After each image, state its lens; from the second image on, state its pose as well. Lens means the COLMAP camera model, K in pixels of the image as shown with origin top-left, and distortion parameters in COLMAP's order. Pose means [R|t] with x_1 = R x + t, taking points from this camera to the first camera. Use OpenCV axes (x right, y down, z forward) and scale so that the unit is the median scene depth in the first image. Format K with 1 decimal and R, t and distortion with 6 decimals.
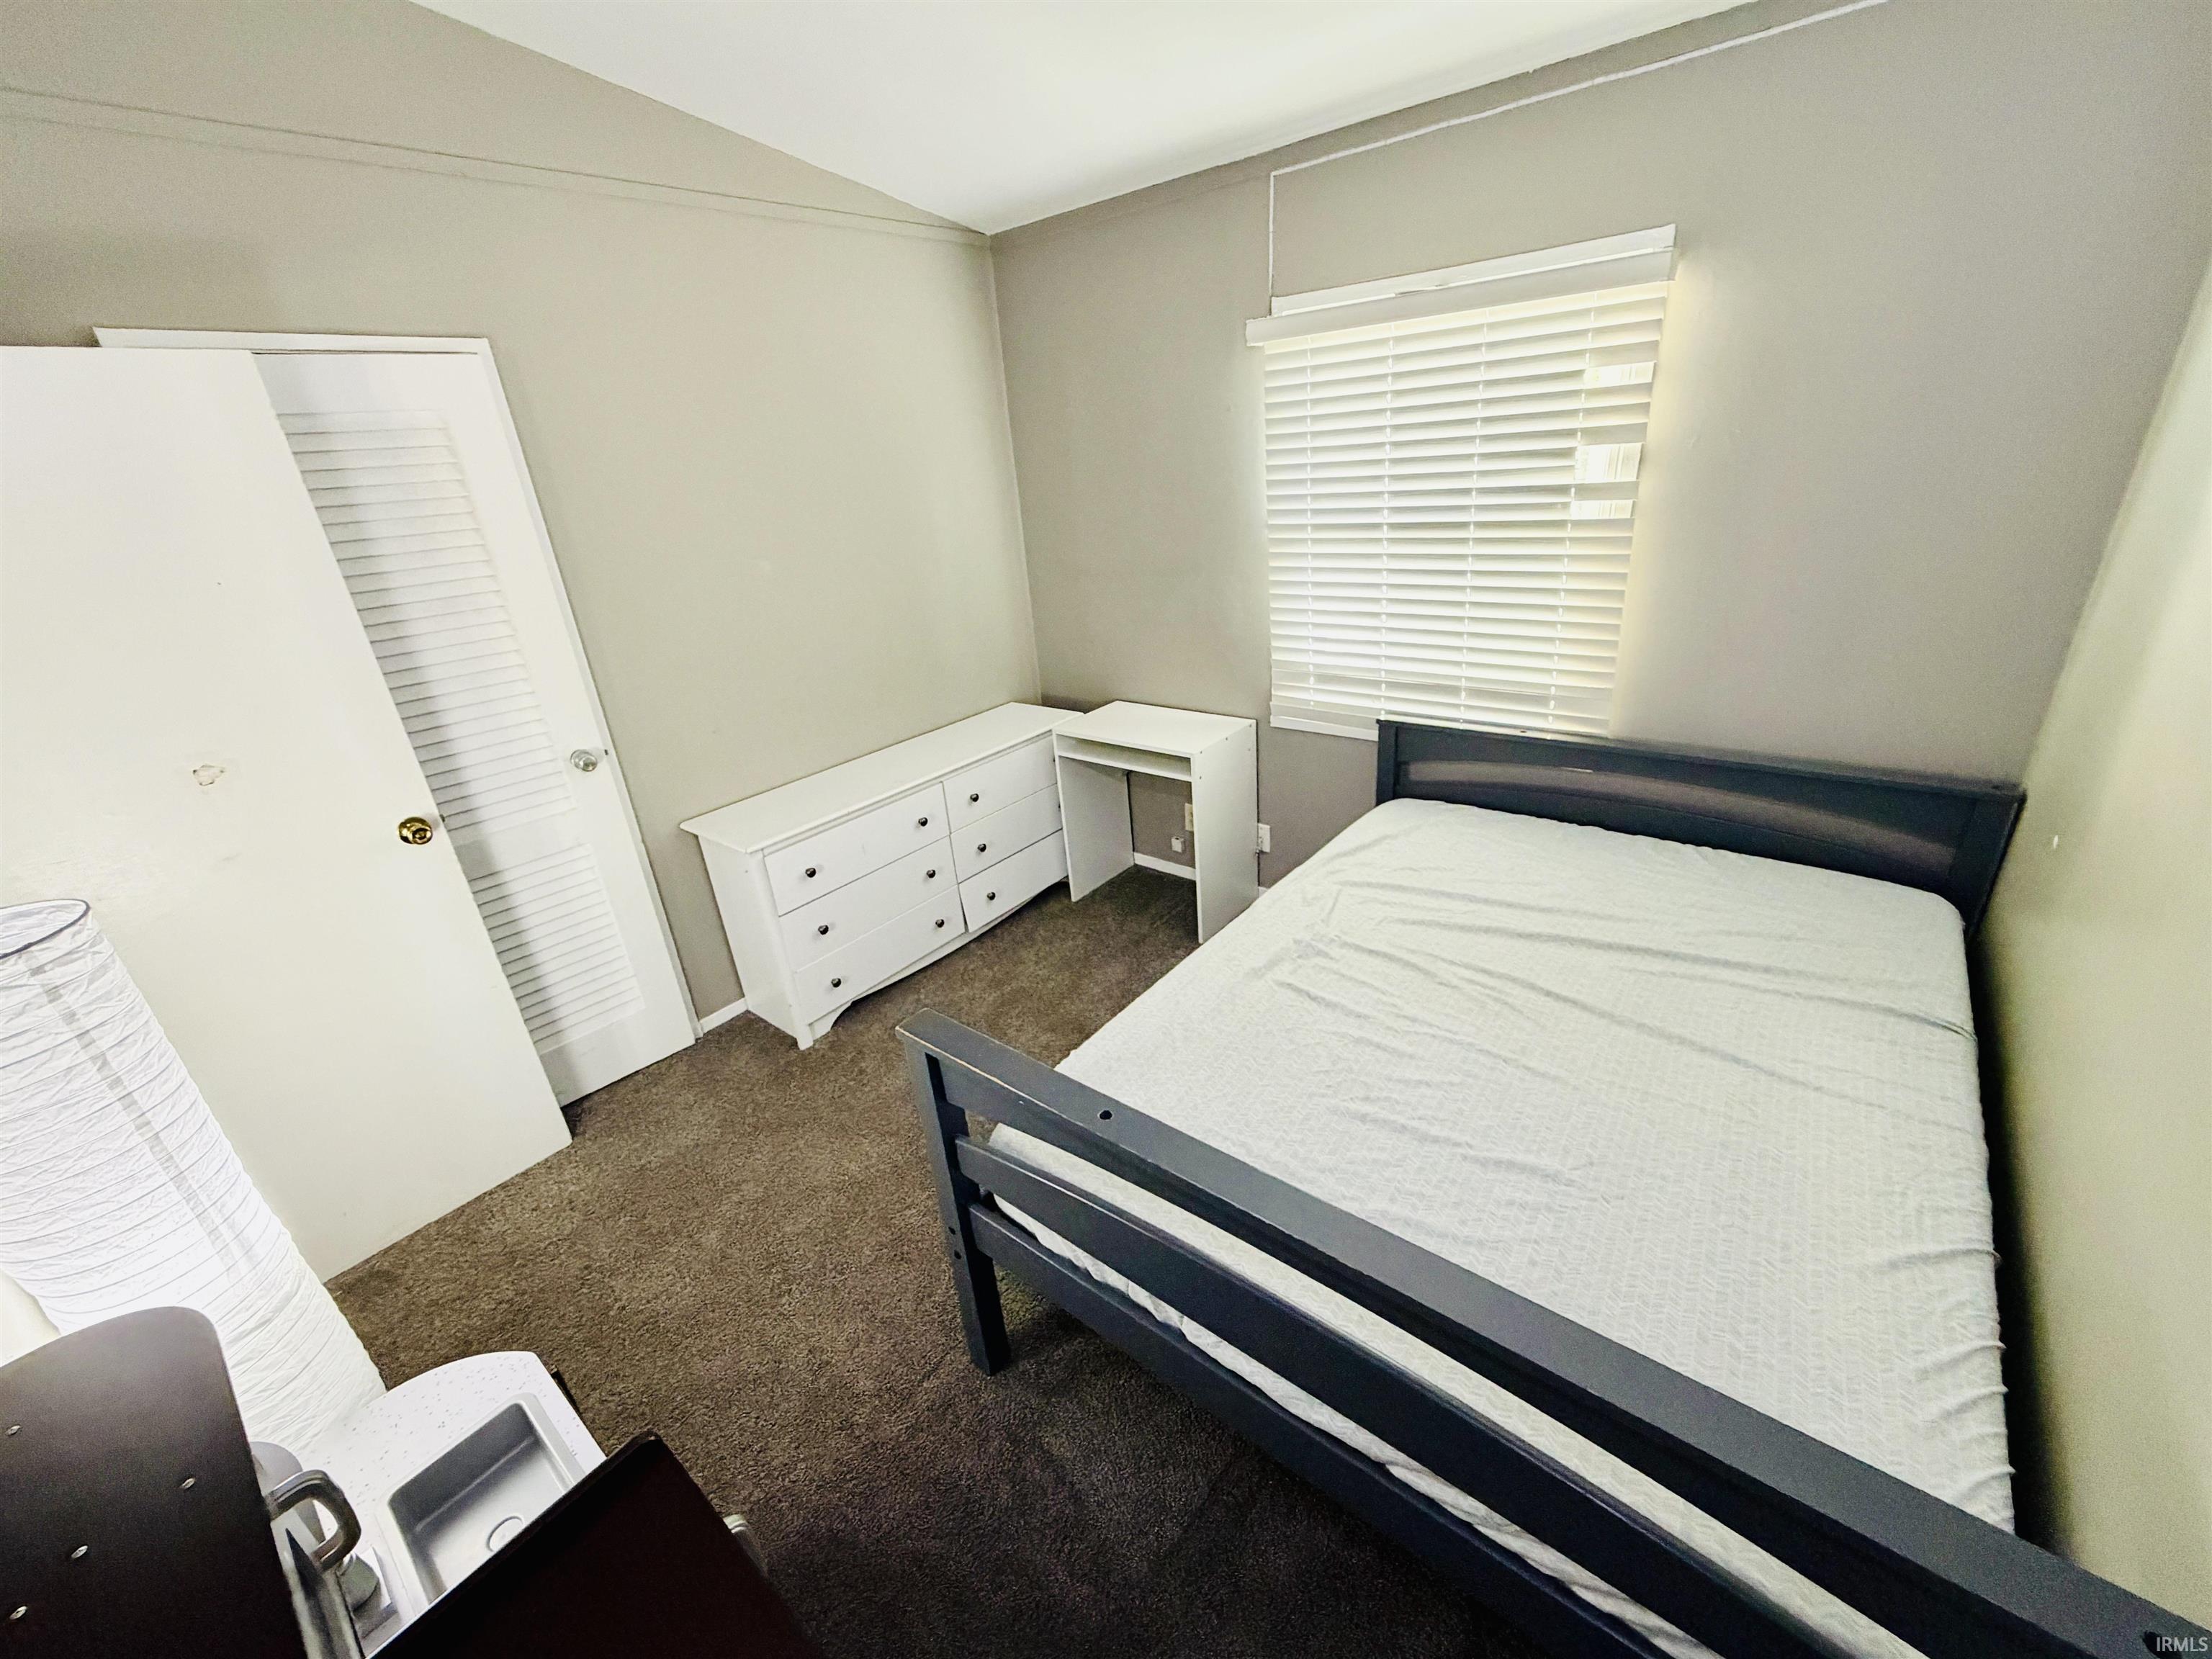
lens RADIAL K [[882.0, 0, 1101.3], [0, 882.0, 827.4], [0, 0, 1]] dist [-0.000169, -0.000323]
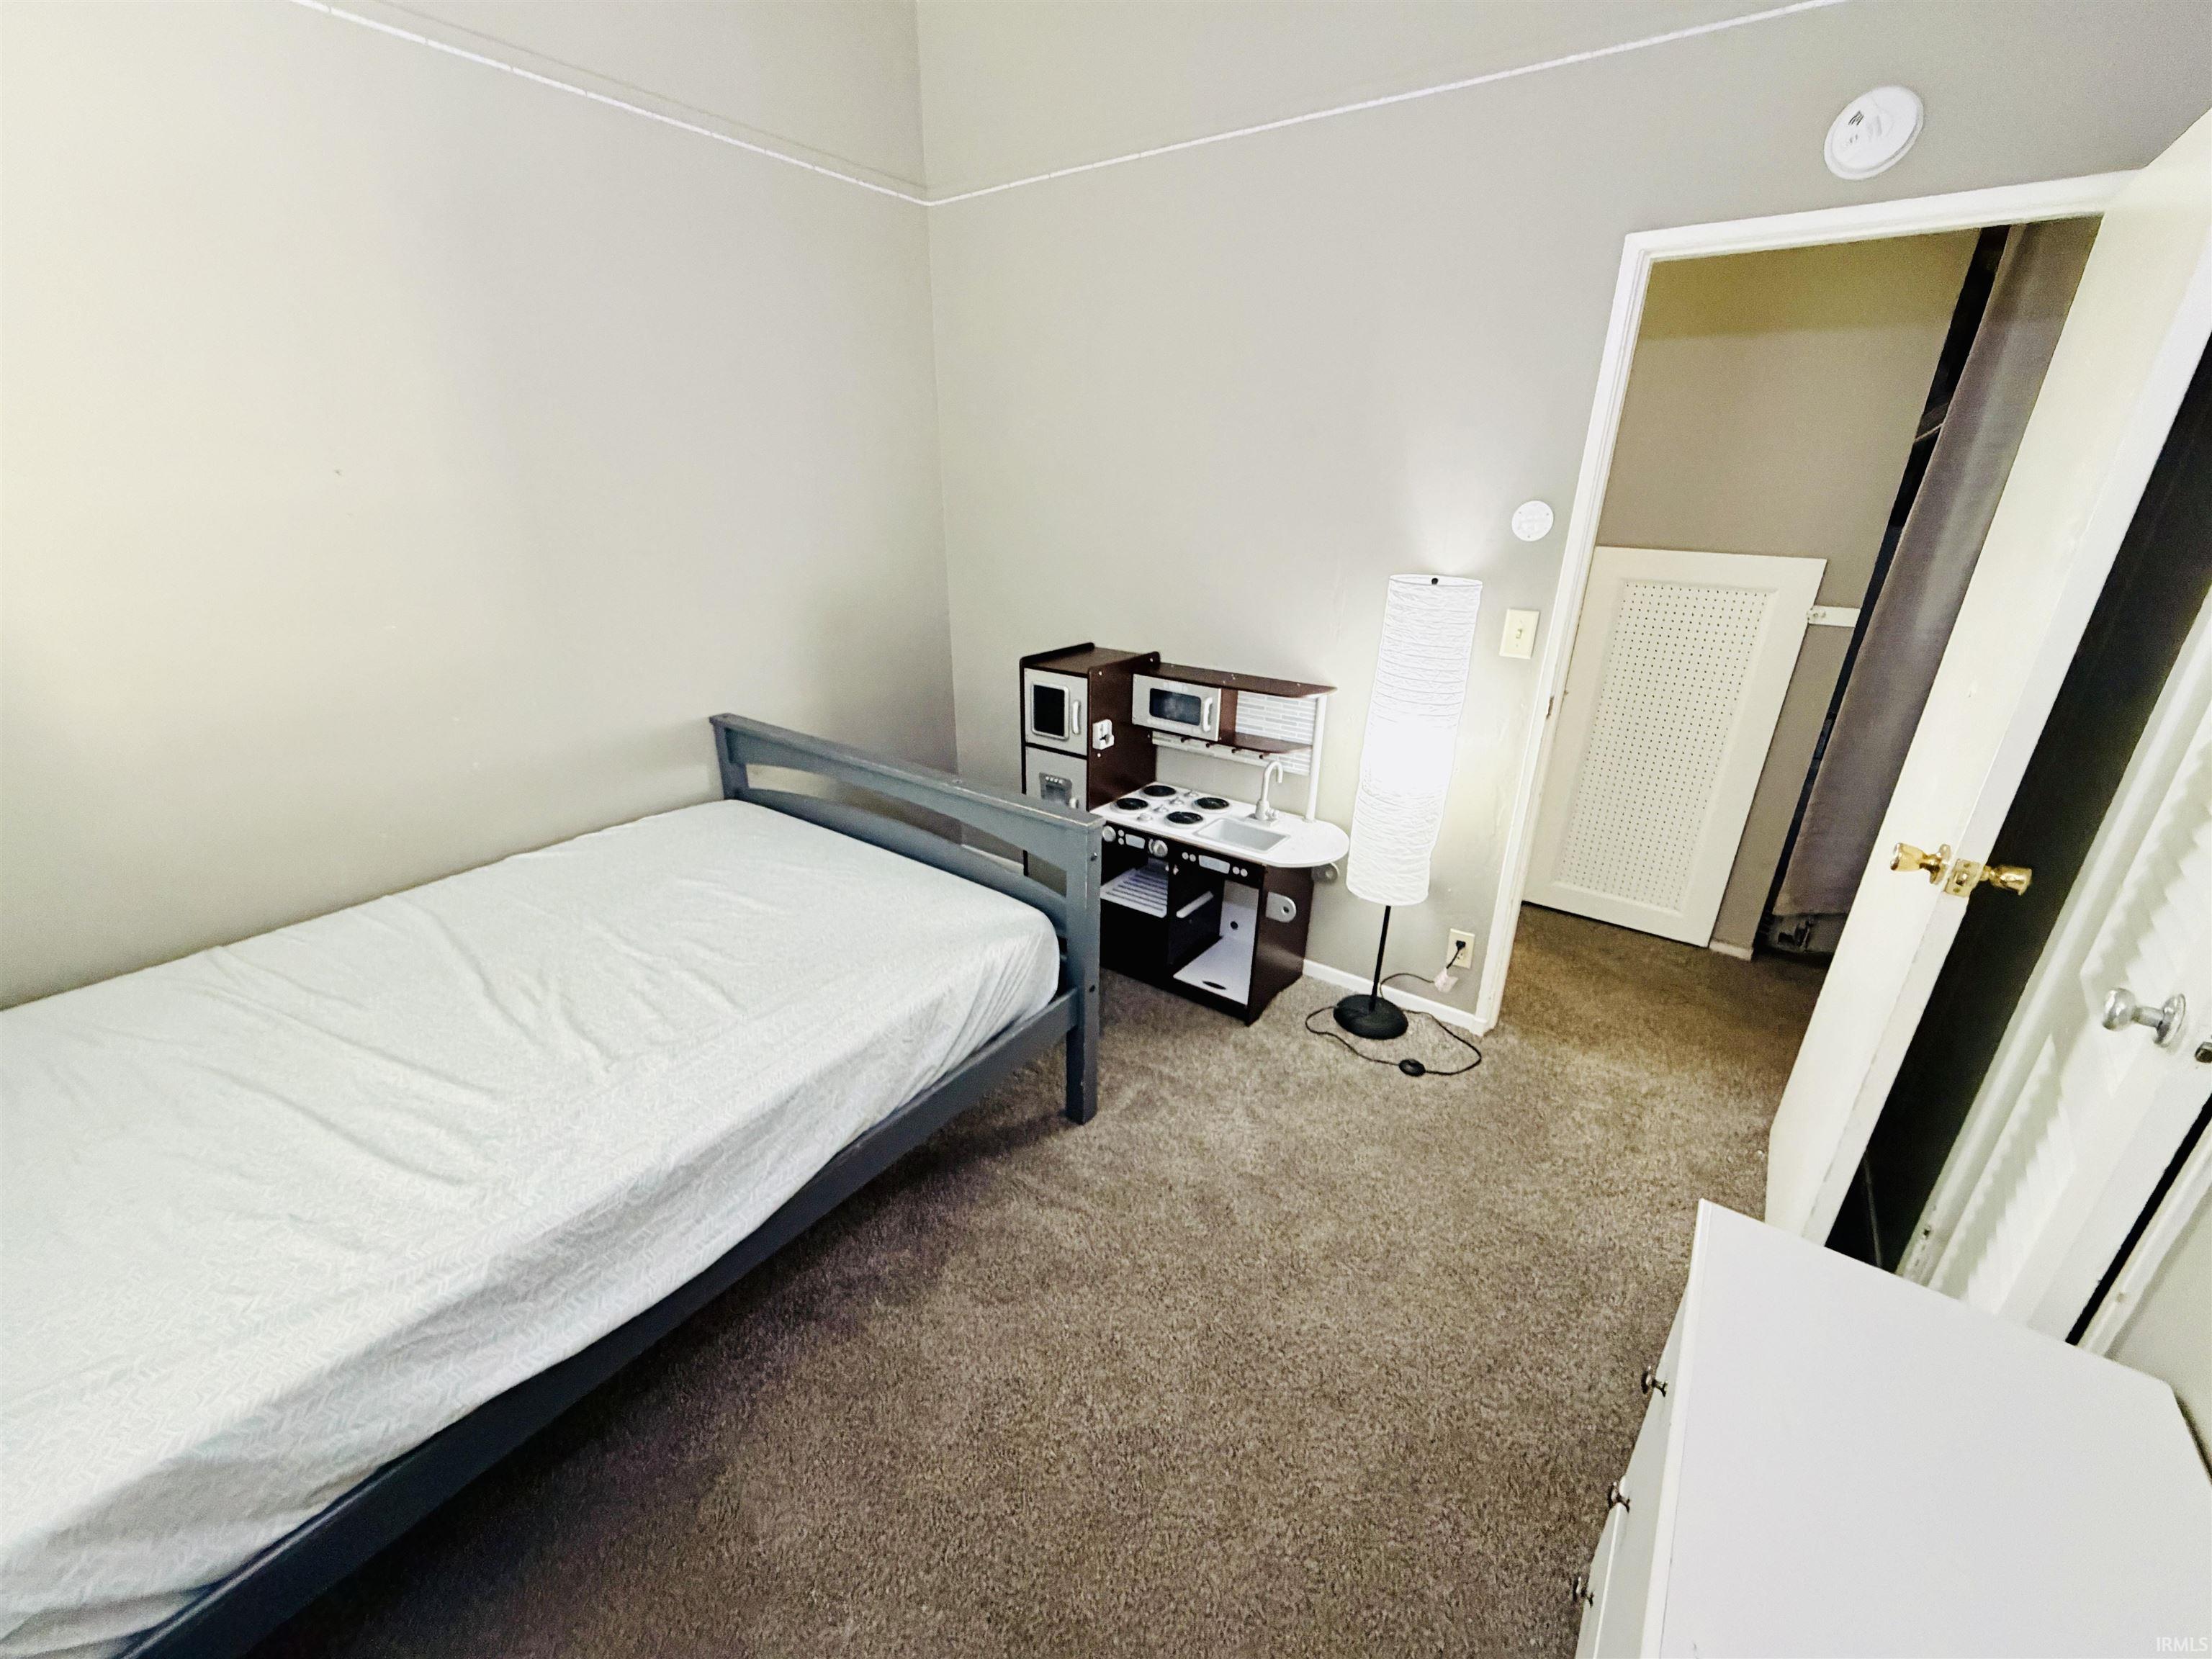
lens RADIAL K [[882.0, 0, 1102.1], [0, 882.0, 828.1], [0, 0, 1]] dist [-0.000169, -0.000323]
pose [[-0.996142, 0.084612, -0.023277, -0.102272], [0.042295, 0.695311, 0.717463, -0.432057], [0.076891, 0.713711, -0.696207, 1.164723]]
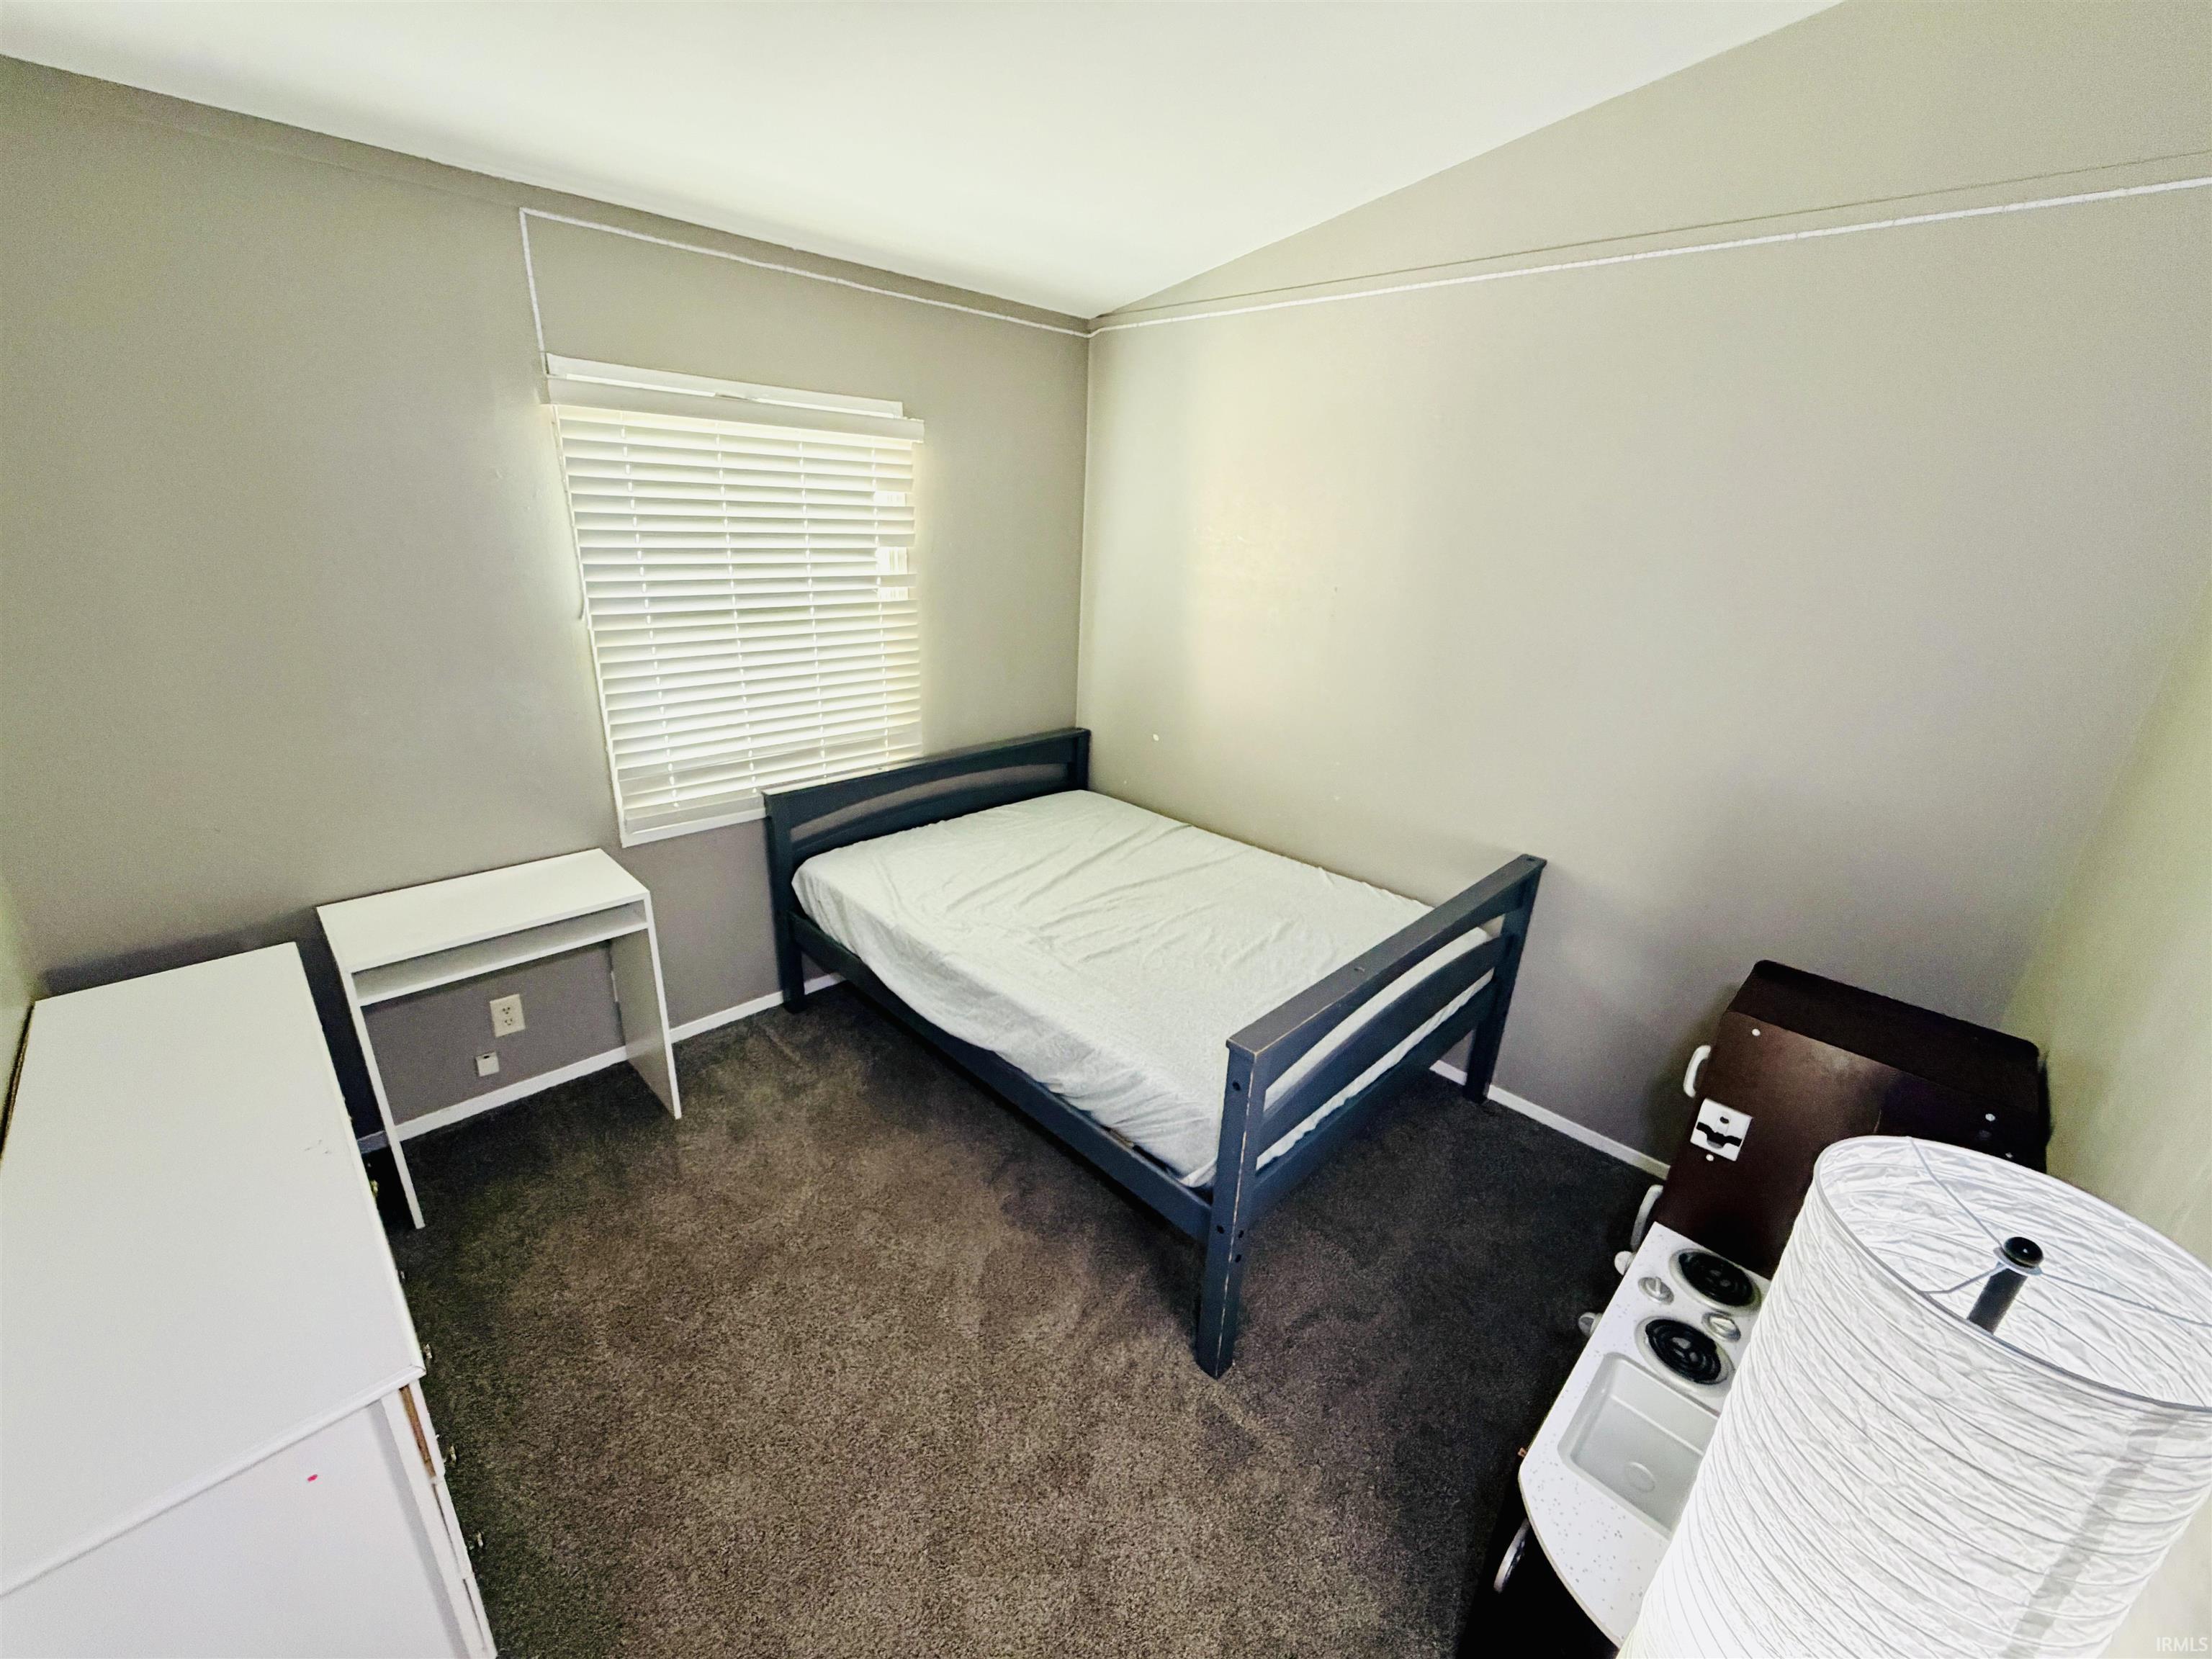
lens RADIAL K [[882.0, 0, 1097.5], [0, 882.0, 831.2], [0, 0, 1]] dist [-0.000169, -0.000323]
pose [[0.100860, -0.259014, 0.960593, -0.721889], [0.352921, 0.912042, 0.208867, -0.184722], [-0.930201, 0.317948, 0.183400, 0.530549]]
